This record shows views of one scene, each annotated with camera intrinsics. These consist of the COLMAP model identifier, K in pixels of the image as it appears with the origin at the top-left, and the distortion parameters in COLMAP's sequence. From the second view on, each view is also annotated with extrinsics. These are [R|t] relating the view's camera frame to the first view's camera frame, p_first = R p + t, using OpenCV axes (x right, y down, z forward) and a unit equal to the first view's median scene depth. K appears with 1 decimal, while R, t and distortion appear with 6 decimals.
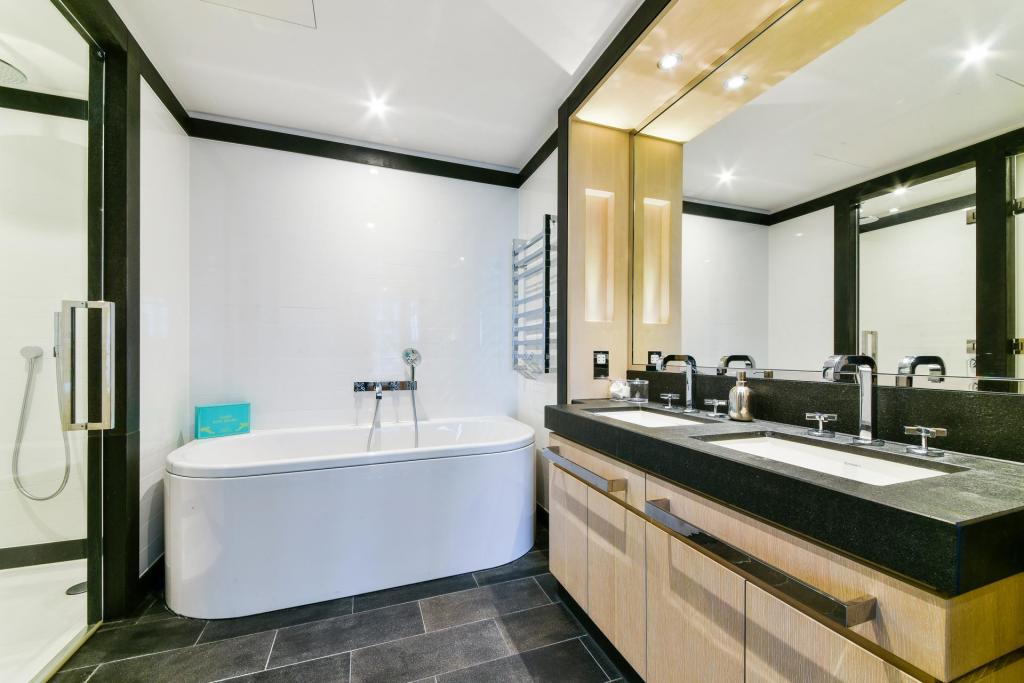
lens RADIAL K [[397.7, 0, 511.6], [0, 397.7, 356.7], [0, 0, 1]] dist [0.000417, -0.000012]
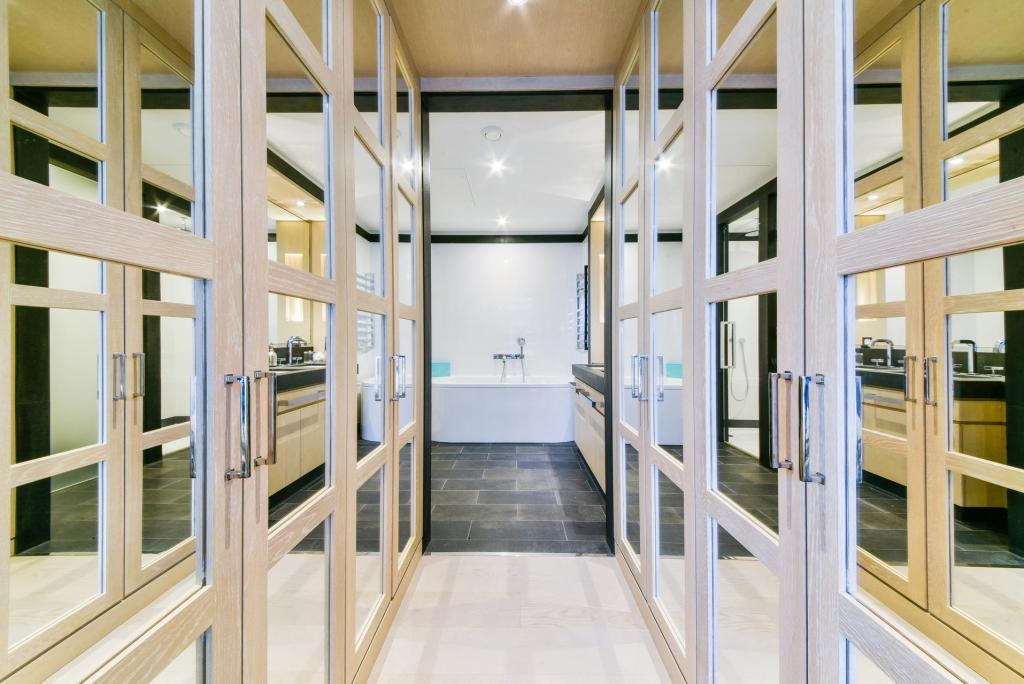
lens RADIAL K [[397.7, 0, 511.6], [0, 397.7, 357.2], [0, 0, 1]] dist [0.000417, -0.000012]
pose [[0.928813, 0.011706, -0.370365, 0.464464], [0.002562, 0.999274, 0.038008, 0.002259], [0.370541, -0.036251, 0.928109, -0.897302]]
